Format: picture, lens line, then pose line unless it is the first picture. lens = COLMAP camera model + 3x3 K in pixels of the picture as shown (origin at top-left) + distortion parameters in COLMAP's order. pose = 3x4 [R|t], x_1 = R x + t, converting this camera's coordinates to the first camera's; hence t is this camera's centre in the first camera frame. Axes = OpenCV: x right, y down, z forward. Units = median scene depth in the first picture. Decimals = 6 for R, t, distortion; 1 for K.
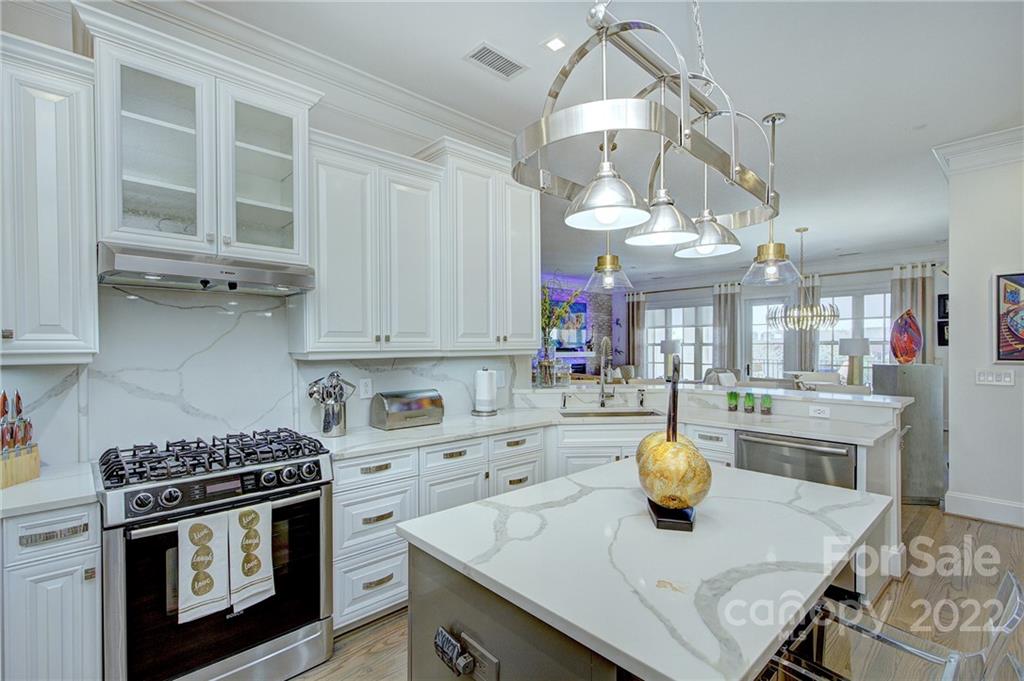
lens RADIAL K [[464.7, 0, 516.3], [0, 464.7, 346.7], [0, 0, 1]] dist [0.059946, -0.000222]
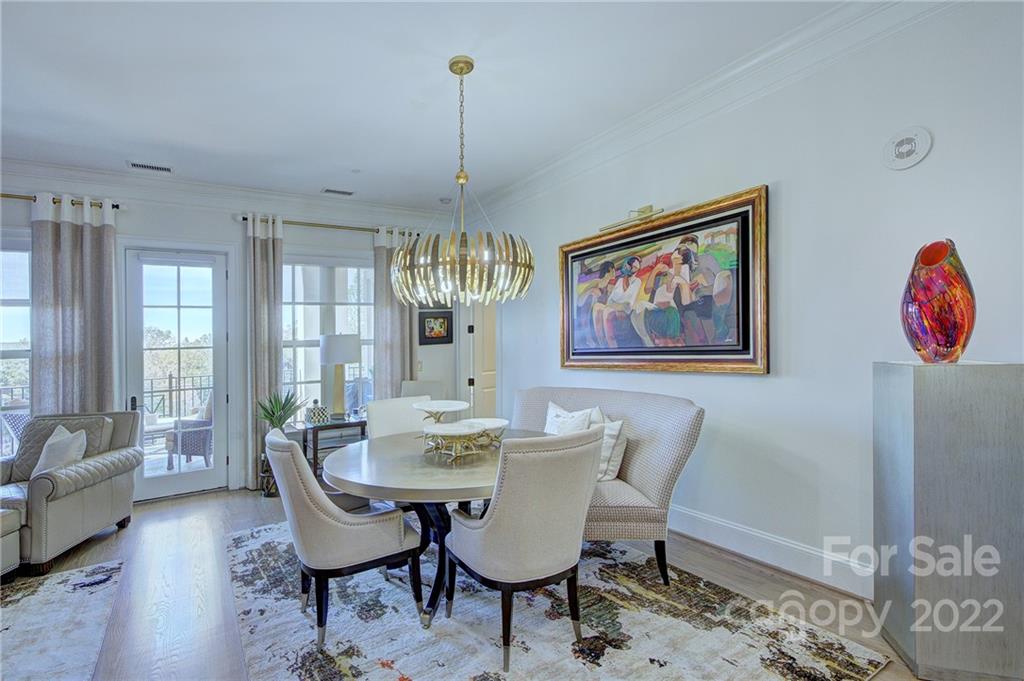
lens RADIAL K [[484.9, 0, 455.5], [0, 484.9, 342.2], [0, 0, 1]] dist [-0.000514, -0.000468]
pose [[0.219069, -0.000944, 0.975709, 0.380049], [0.038215, 0.999241, -0.007614, 0.005268], [-0.974961, 0.038955, 0.218939, 1.899727]]
